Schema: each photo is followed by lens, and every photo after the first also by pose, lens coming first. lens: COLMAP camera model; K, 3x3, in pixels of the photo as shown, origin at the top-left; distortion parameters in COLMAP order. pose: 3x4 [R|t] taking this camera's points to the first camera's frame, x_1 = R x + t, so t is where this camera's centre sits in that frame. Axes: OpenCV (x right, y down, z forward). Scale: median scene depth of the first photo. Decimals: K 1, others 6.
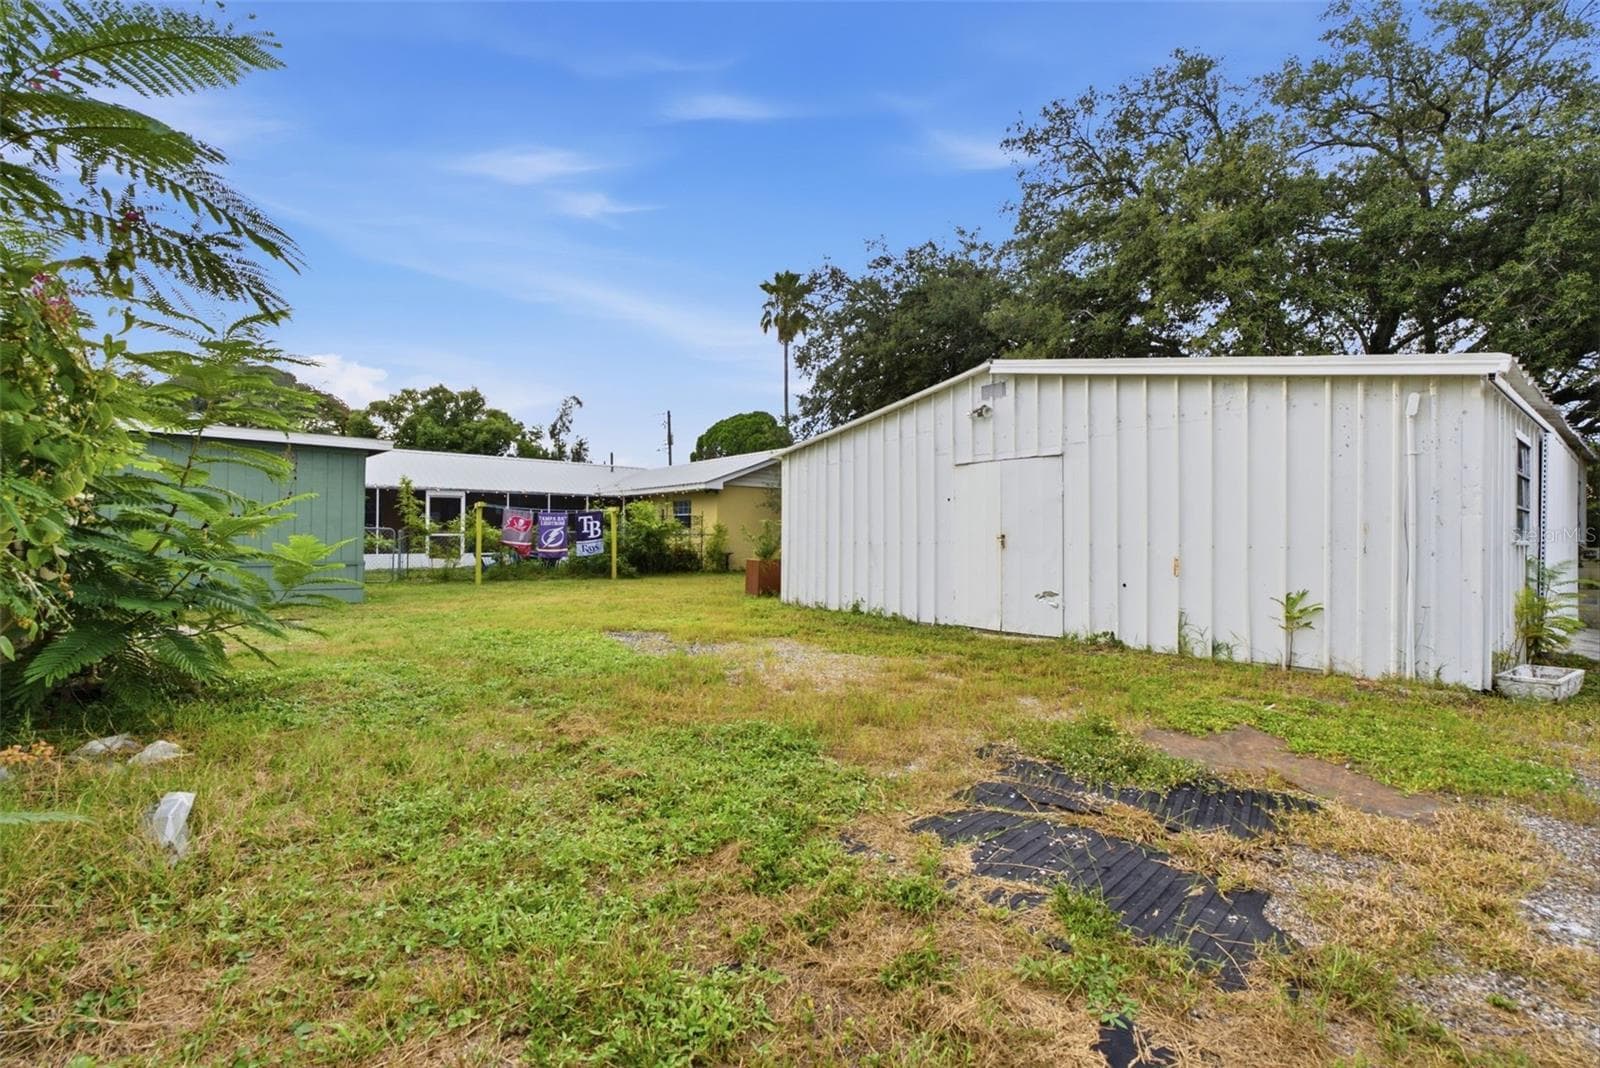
lens RADIAL K [[719.0, 0, 803.1], [0, 719.0, 538.4], [0, 0, 1]] dist [-0.010780, -0.000012]
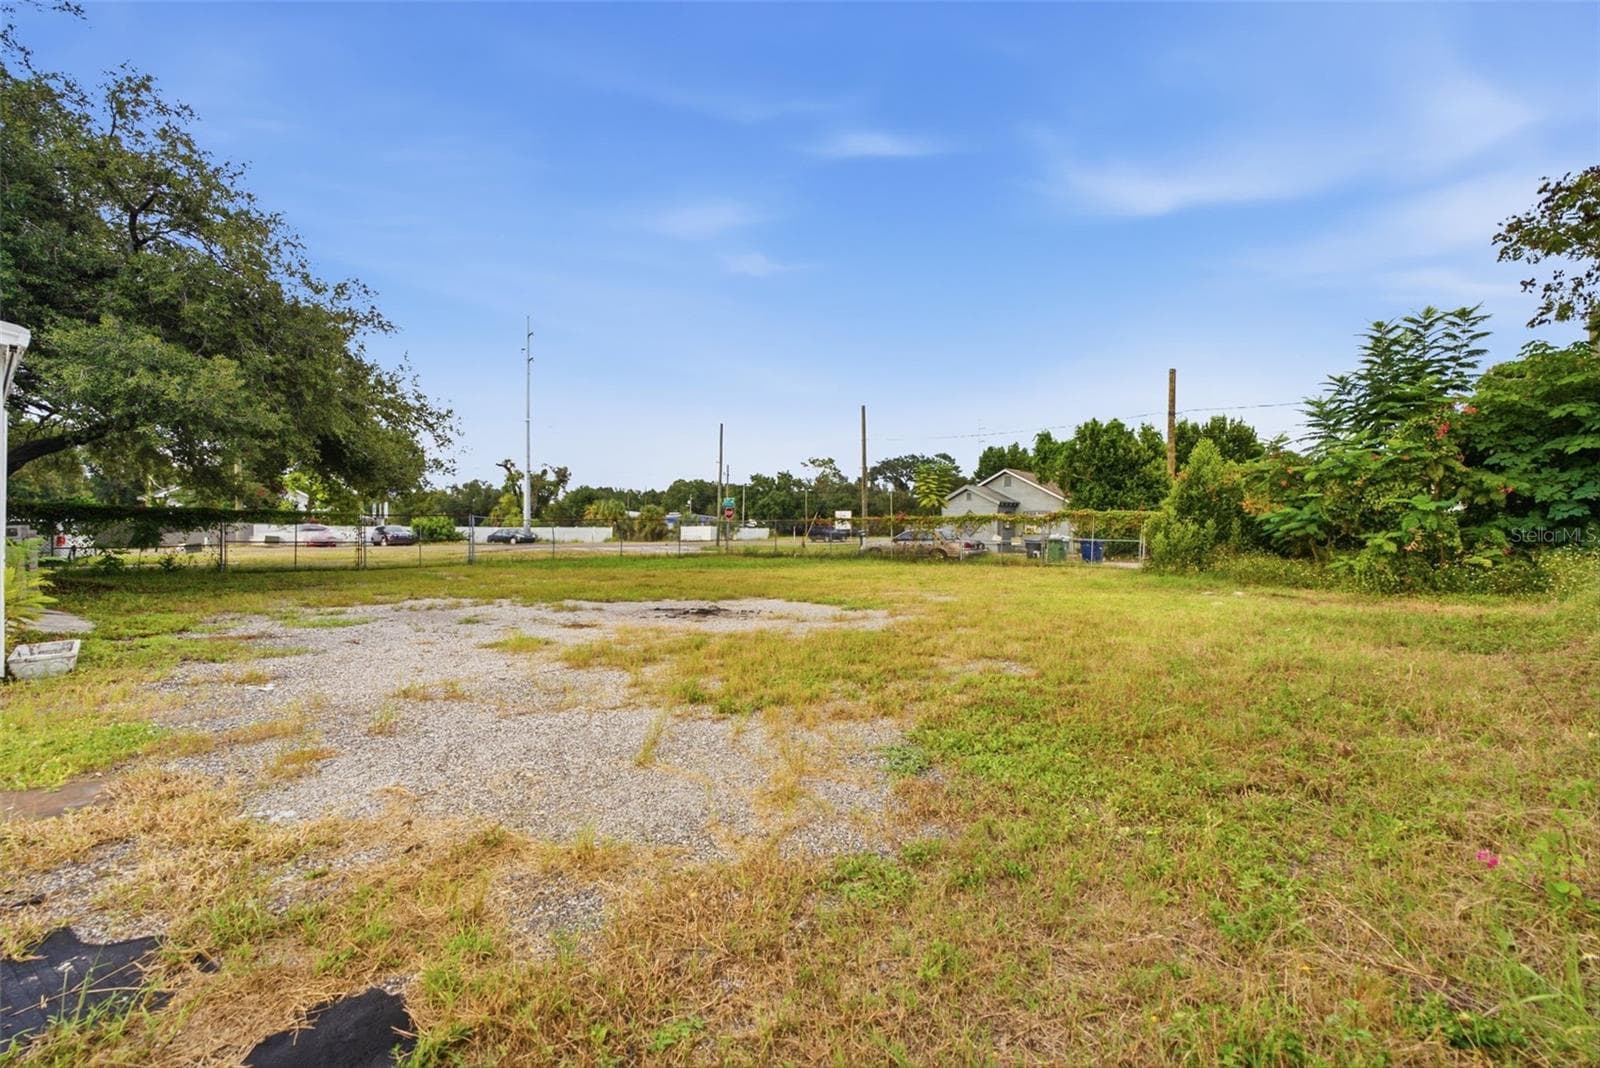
lens RADIAL K [[719.0, 0, 810.7], [0, 719.0, 532.4], [0, 0, 1]] dist [-0.010780, -0.000012]
pose [[-0.218555, -0.020068, 0.975618, -0.252010], [-0.006007, 0.999797, 0.019219, -0.006350], [-0.975806, -0.001660, -0.218632, 0.194564]]
